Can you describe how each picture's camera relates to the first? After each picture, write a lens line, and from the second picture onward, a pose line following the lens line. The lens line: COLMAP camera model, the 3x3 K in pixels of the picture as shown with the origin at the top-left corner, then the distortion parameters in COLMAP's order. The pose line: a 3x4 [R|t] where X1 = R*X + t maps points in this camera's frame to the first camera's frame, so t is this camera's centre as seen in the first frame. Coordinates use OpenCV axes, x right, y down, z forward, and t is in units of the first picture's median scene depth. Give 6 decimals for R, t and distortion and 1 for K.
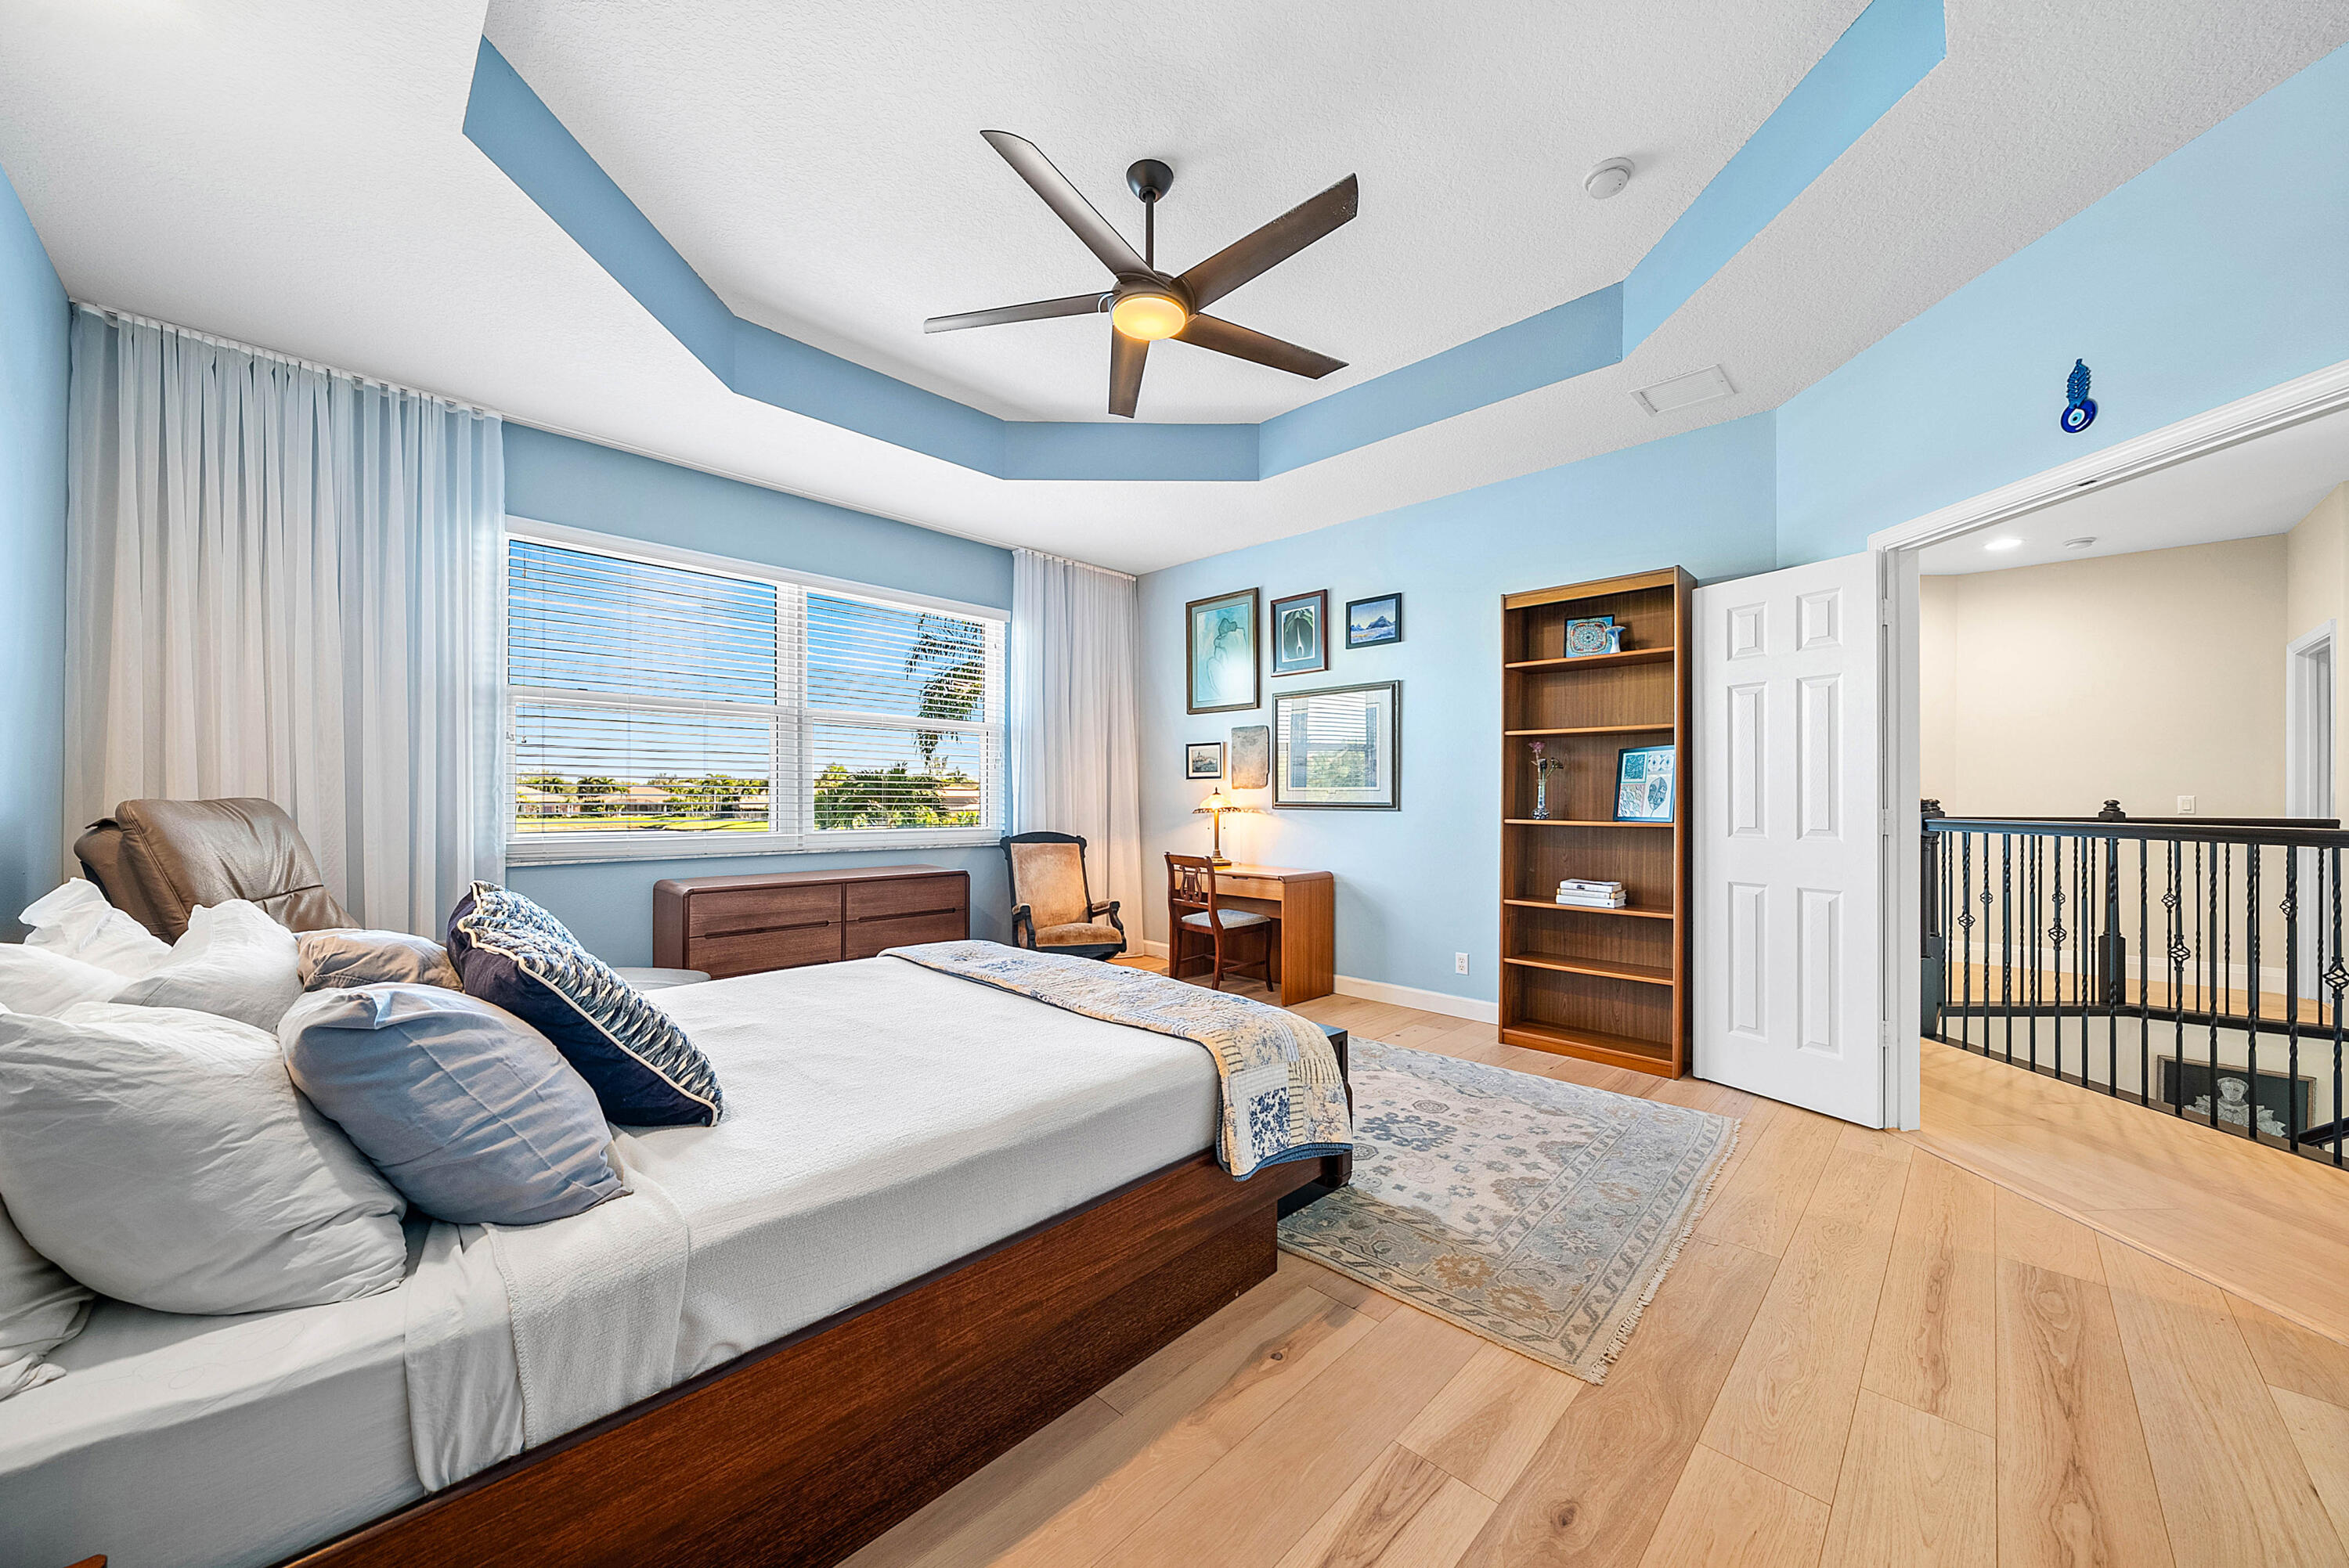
lens RADIAL K [[824.6, 0, 1171.8], [0, 824.6, 800.6], [0, 0, 1]] dist [-0.001188, -0.000475]
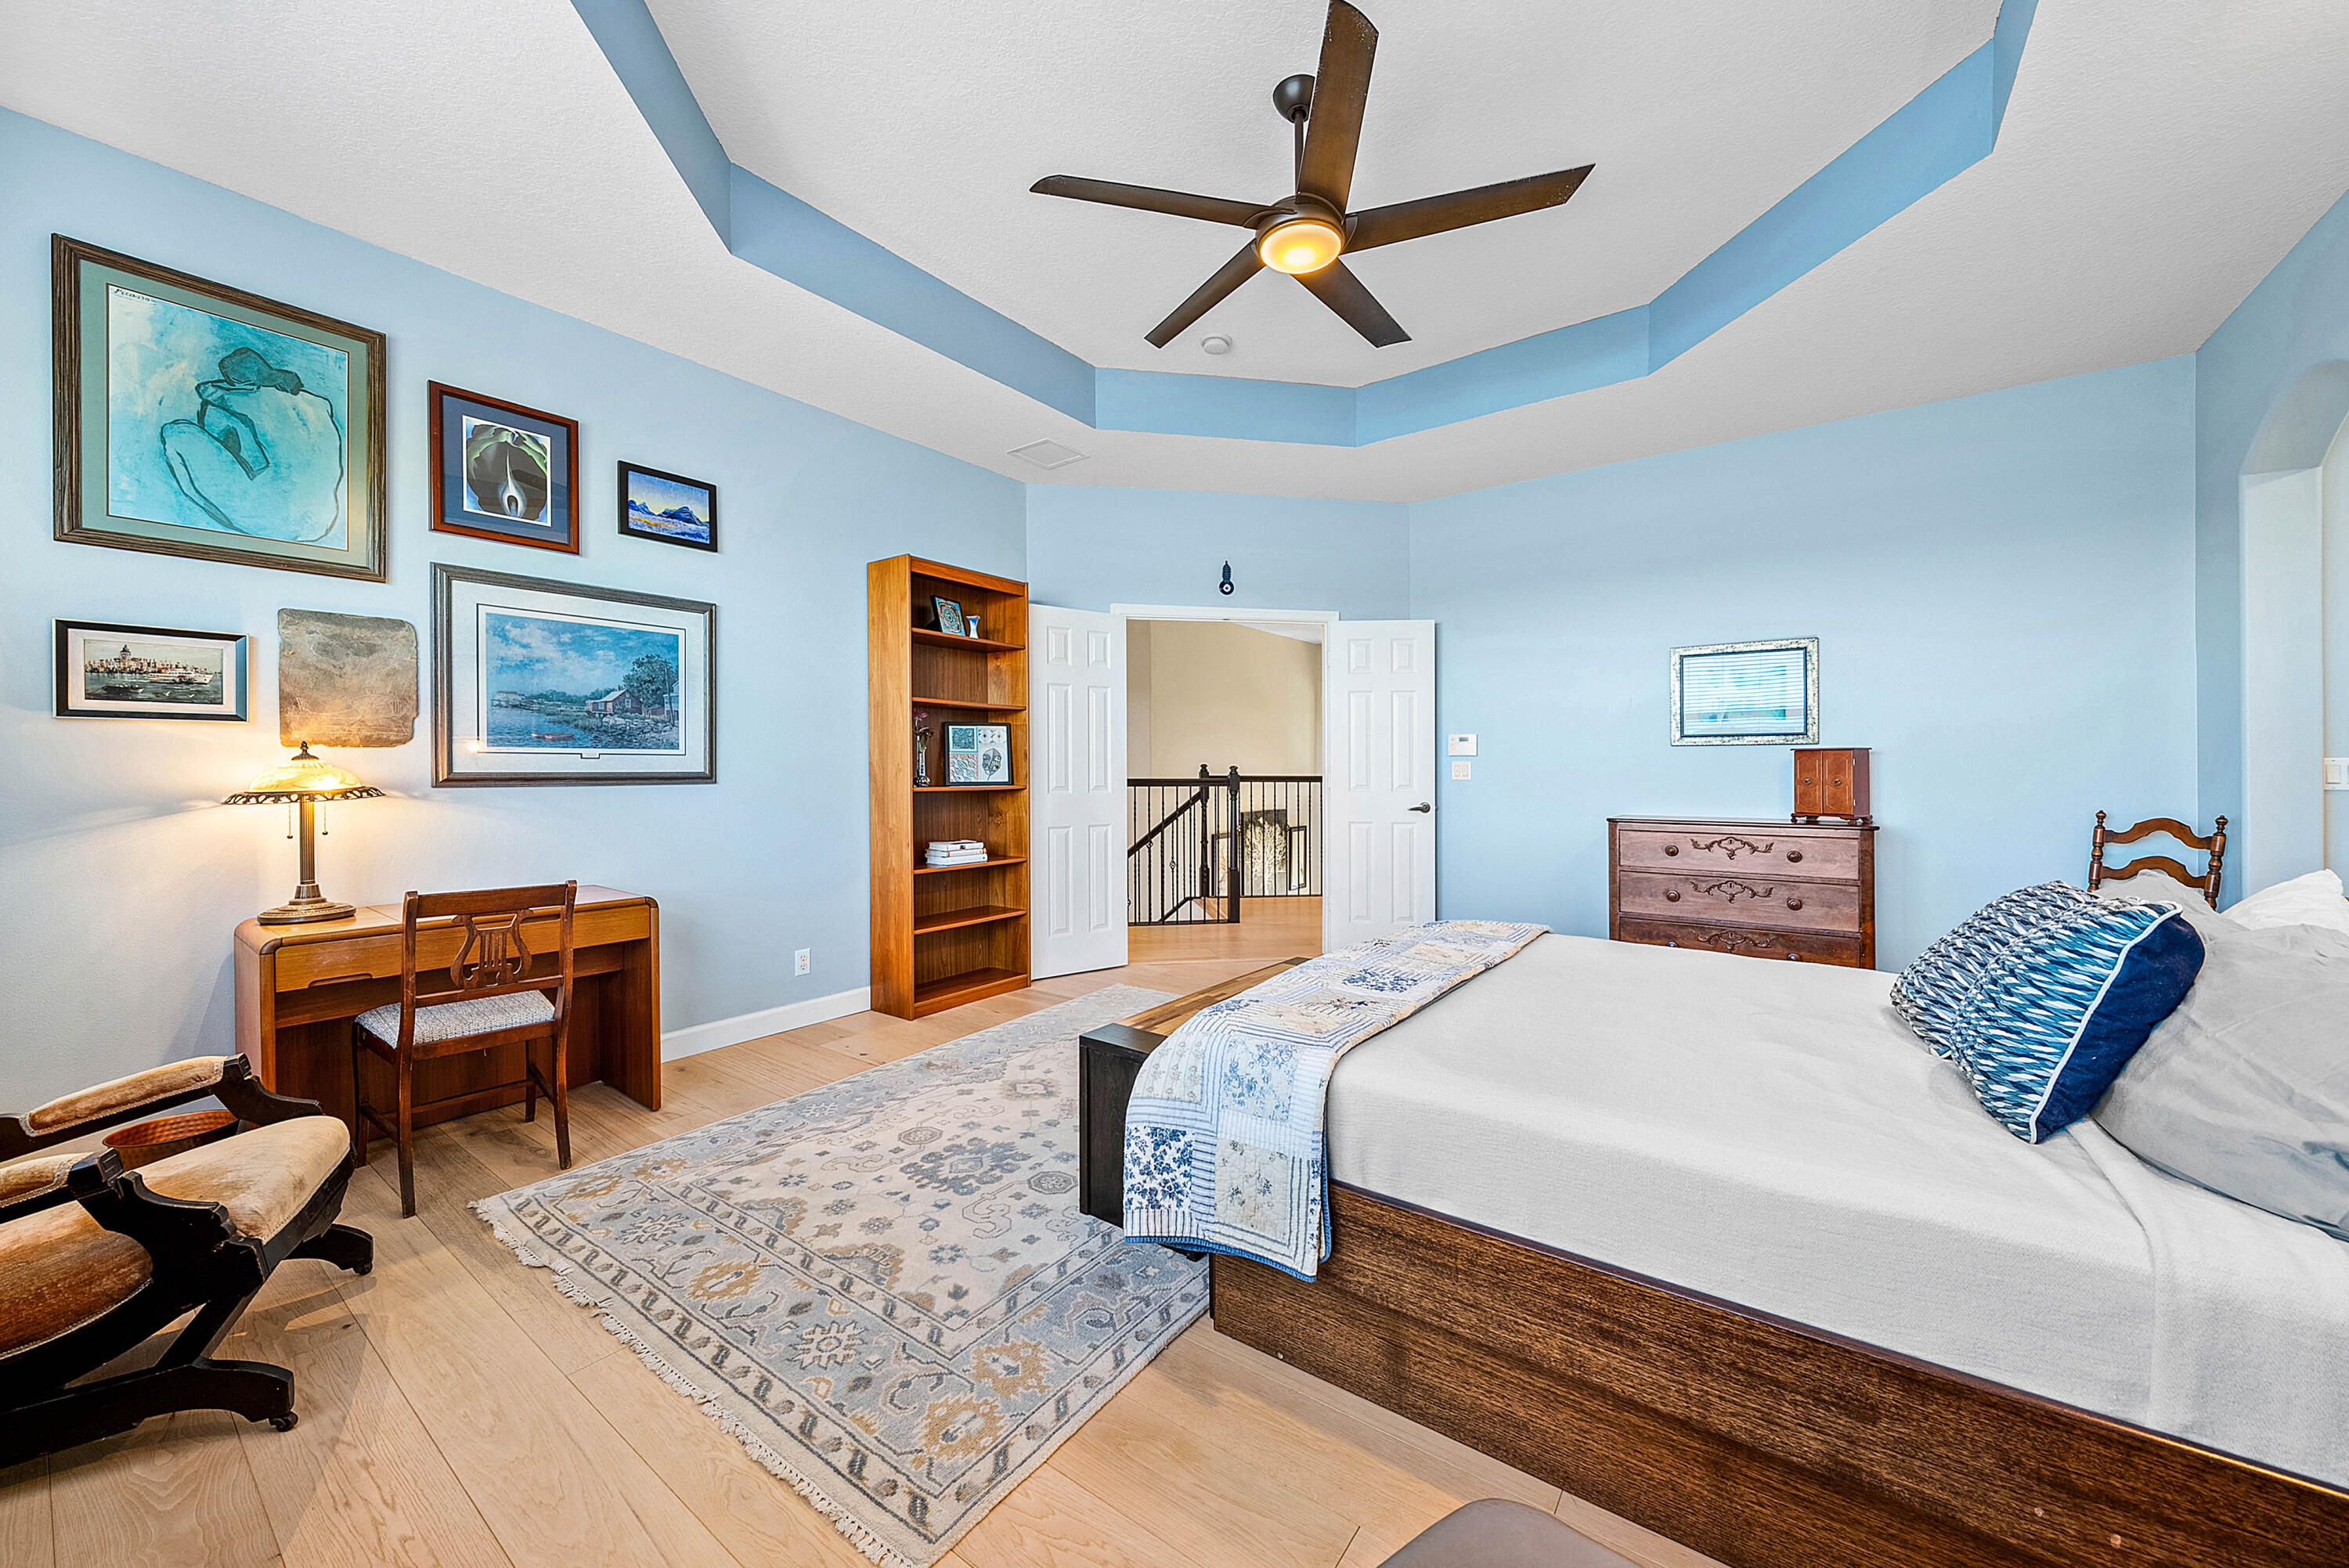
lens RADIAL K [[898.6, 0, 1169.1], [0, 898.6, 766.6], [0, 0, 1]] dist [0.002611, 0.000110]
pose [[-0.138736, -0.006858, 0.990306, -0.570612], [-0.001633, 0.999976, 0.006696, -0.008462], [-0.990328, -0.000689, -0.138744, 0.710776]]
